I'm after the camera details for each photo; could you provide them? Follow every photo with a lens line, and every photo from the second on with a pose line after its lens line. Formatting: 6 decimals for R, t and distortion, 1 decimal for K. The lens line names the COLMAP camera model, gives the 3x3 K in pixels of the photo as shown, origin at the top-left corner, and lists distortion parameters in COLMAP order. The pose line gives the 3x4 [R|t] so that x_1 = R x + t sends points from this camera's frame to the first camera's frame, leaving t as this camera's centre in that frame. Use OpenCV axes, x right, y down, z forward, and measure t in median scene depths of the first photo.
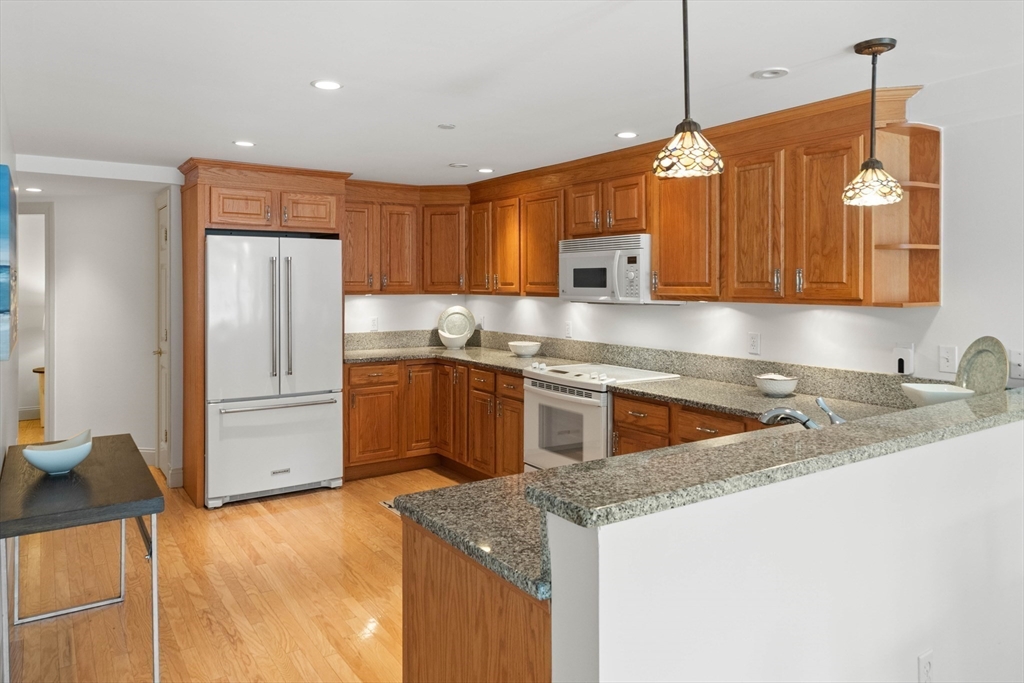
lens RADIAL K [[716.8, 0, 511.9], [0, 716.8, 293.9], [0, 0, 1]] dist [-0.004459, -0.000519]
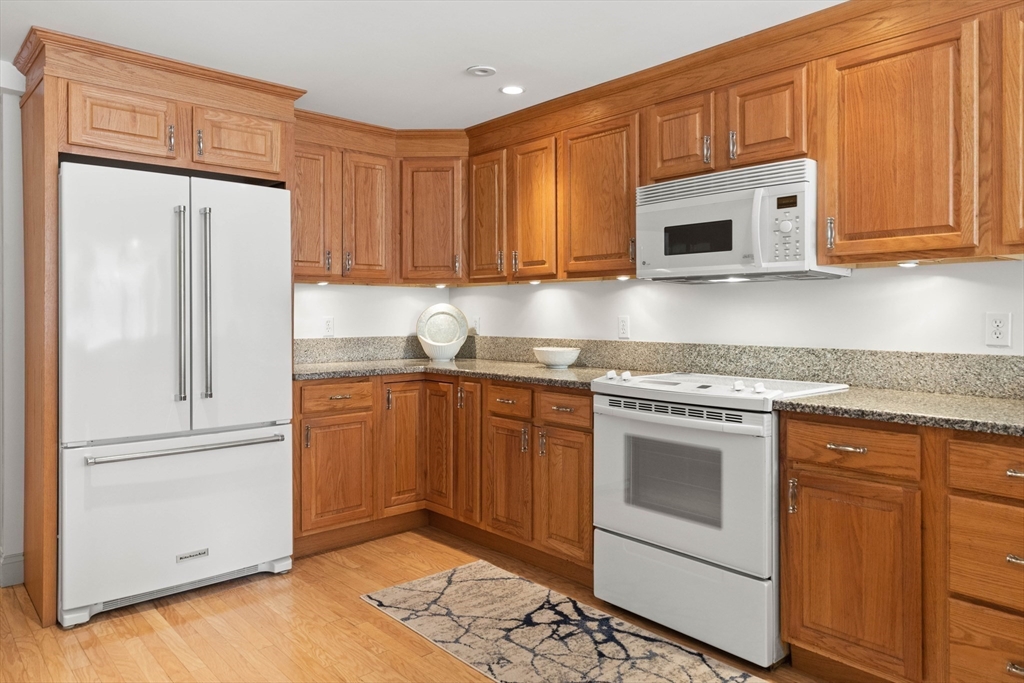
lens RADIAL K [[691.4, 0, 512.2], [0, 691.4, 322.2], [0, 0, 1]] dist [0.006398, -0.001108]
pose [[0.990271, -0.003020, 0.139120, -0.131294], [0.003969, 0.999971, -0.006543, 0.051644], [-0.139096, 0.007032, 0.990254, 0.365355]]
